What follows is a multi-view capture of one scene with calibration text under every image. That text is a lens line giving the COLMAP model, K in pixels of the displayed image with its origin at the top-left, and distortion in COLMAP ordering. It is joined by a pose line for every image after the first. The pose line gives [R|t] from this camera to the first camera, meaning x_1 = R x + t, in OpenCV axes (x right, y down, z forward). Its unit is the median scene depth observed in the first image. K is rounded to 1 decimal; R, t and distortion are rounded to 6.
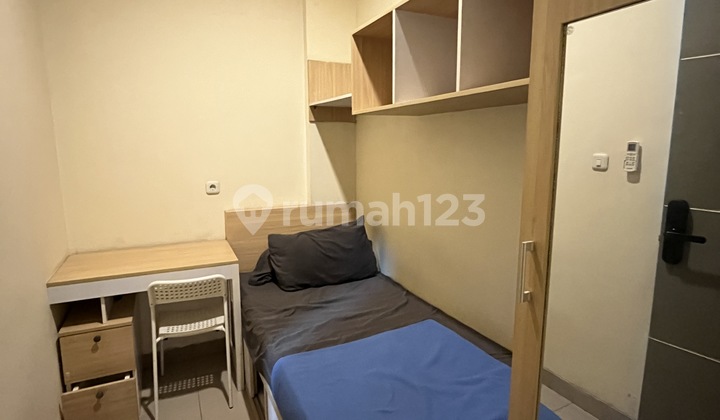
lens RADIAL K [[396.9, 0, 360.2], [0, 396.9, 209.1], [0, 0, 1]] dist [0.007677, 0.000988]
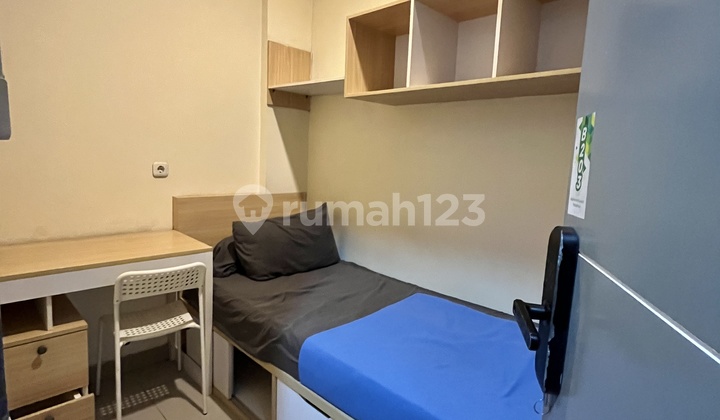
lens RADIAL K [[396.9, 0, 361.0], [0, 396.9, 208.5], [0, 0, 1]] dist [0.007677, 0.000988]
pose [[0.938045, -0.001261, 0.346511, -0.302863], [0.008454, 0.999779, -0.019247, 0.059897], [-0.346410, 0.020984, 0.937848, 0.036225]]
